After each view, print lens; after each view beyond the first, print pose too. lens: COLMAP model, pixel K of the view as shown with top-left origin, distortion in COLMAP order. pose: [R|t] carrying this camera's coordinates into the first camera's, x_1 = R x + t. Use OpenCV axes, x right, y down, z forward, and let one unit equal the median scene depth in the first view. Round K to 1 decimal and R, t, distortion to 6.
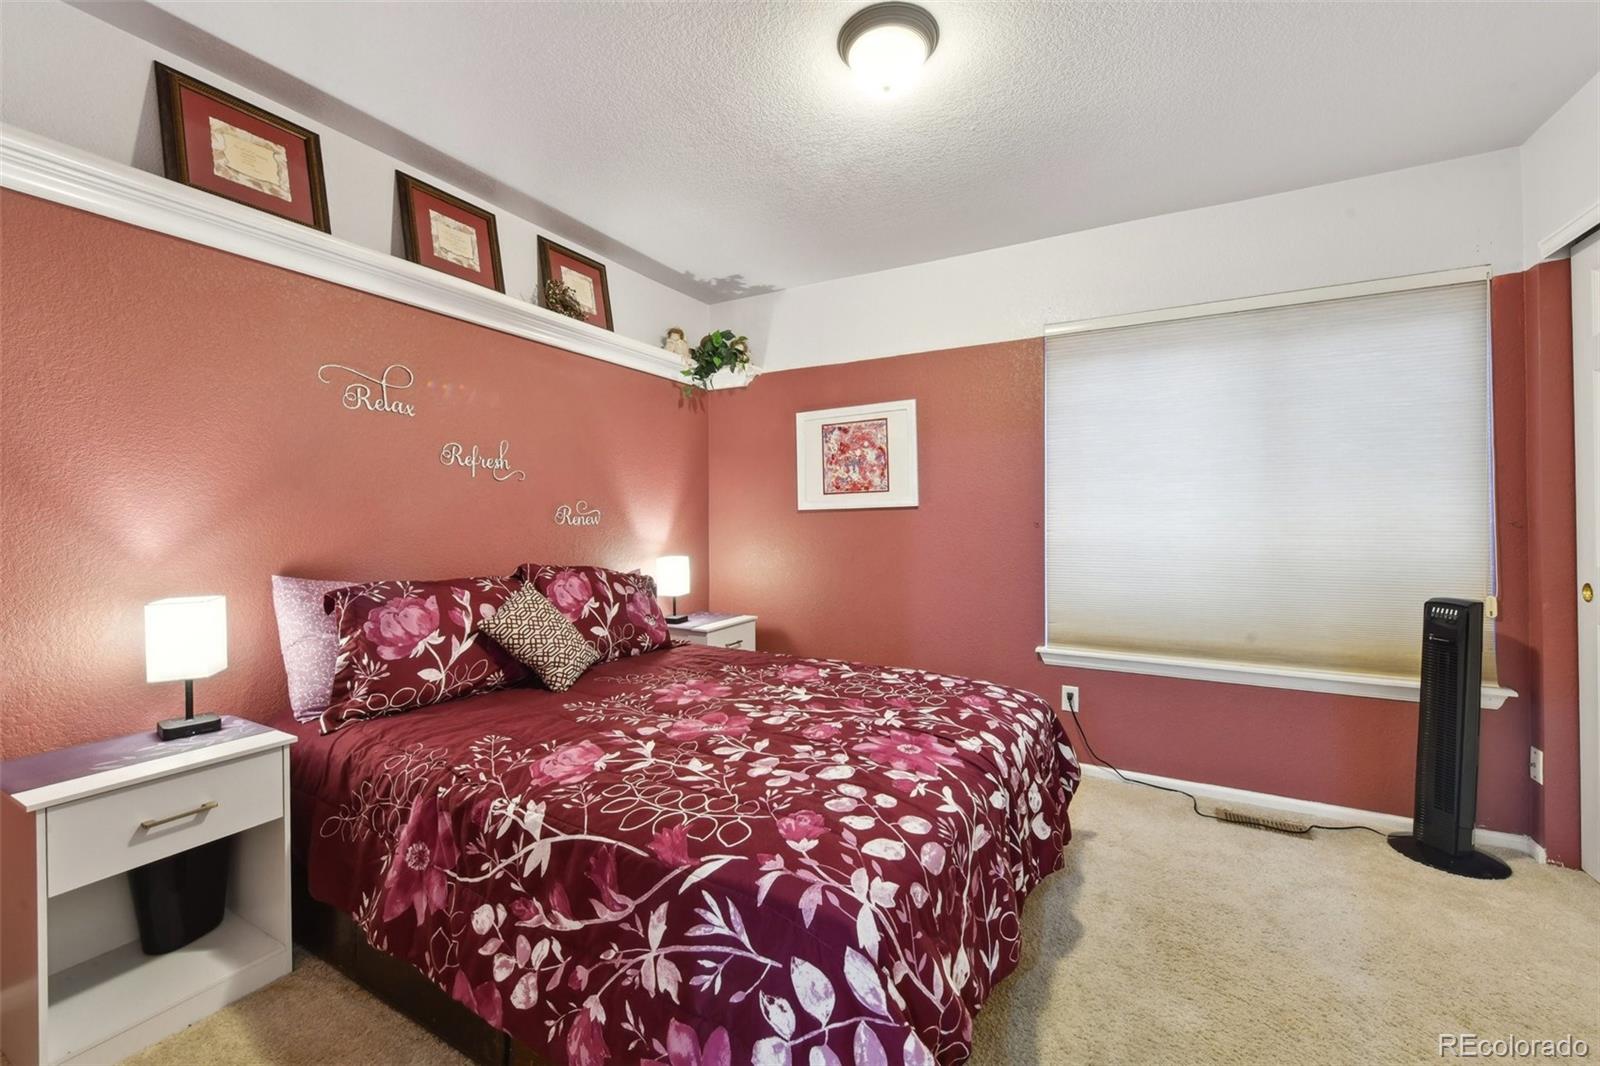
lens RADIAL K [[636.0, 0, 784.0], [0, 636.0, 523.4], [0, 0, 1]] dist [0.002144, -0.002792]
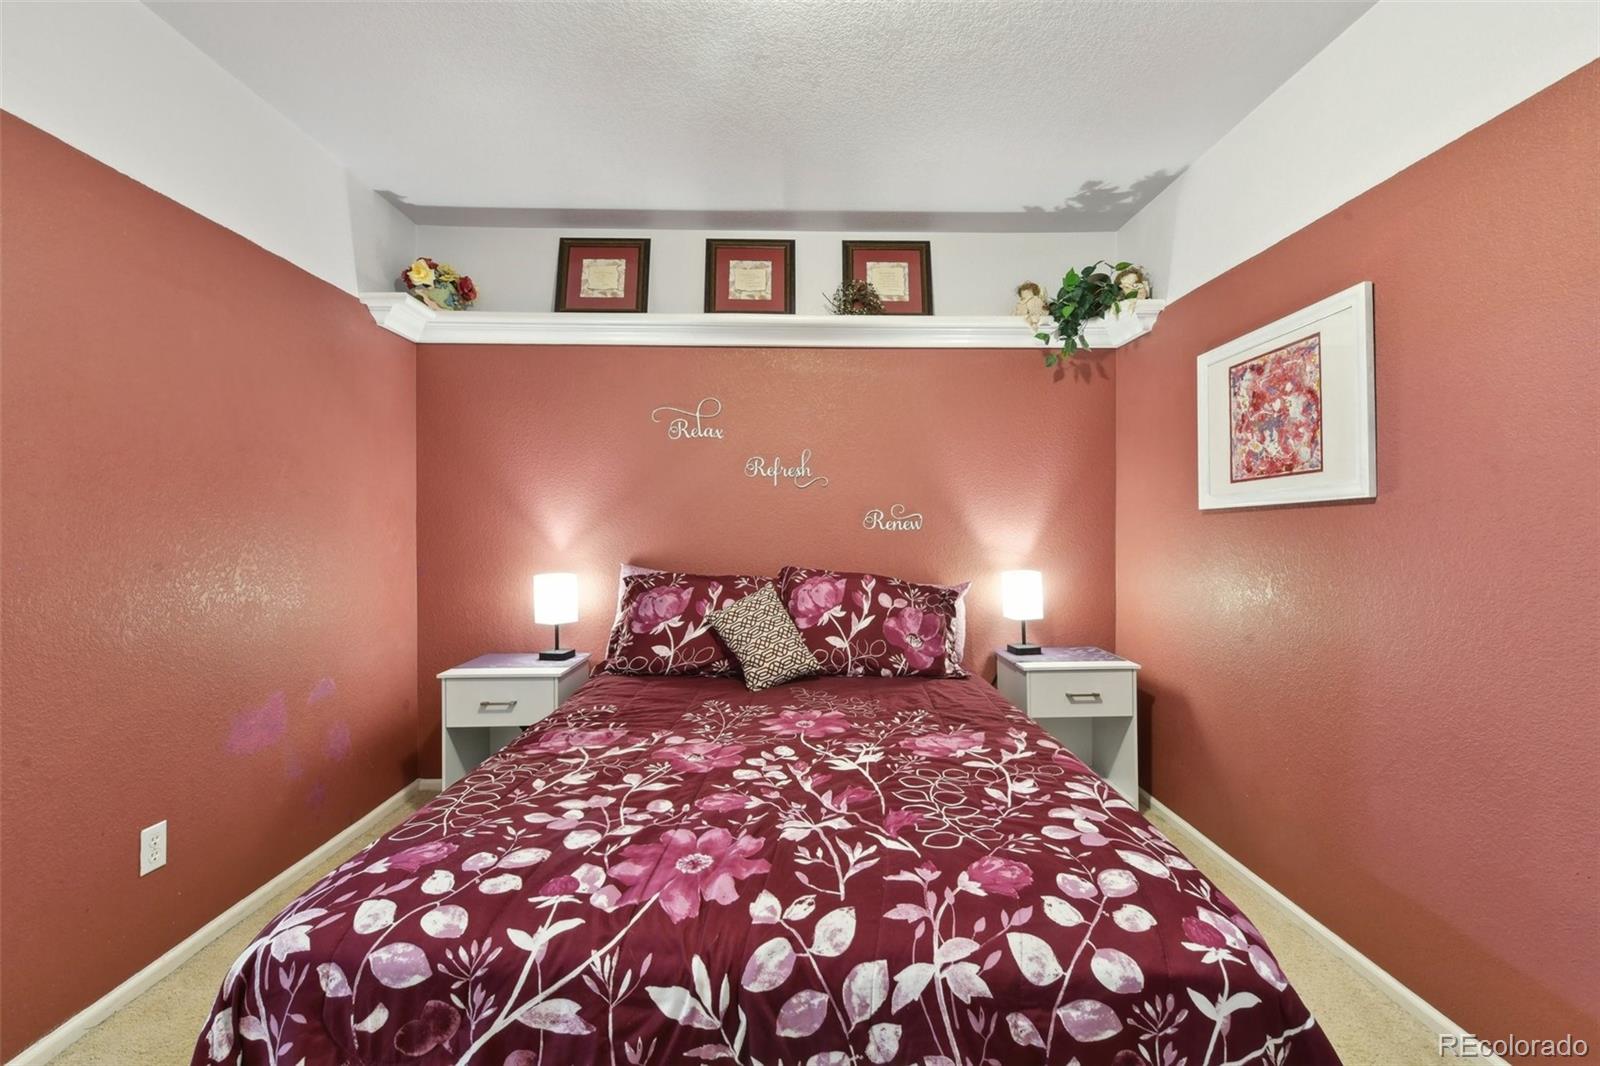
lens RADIAL K [[652.8, 0, 796.9], [0, 652.8, 533.7], [0, 0, 1]] dist [0.003357, -0.003396]
pose [[0.520439, 0.012926, -0.853801, 0.510358], [-0.005261, 0.999915, 0.011931, -0.003453], [0.853883, -0.001718, 0.520463, 0.442817]]
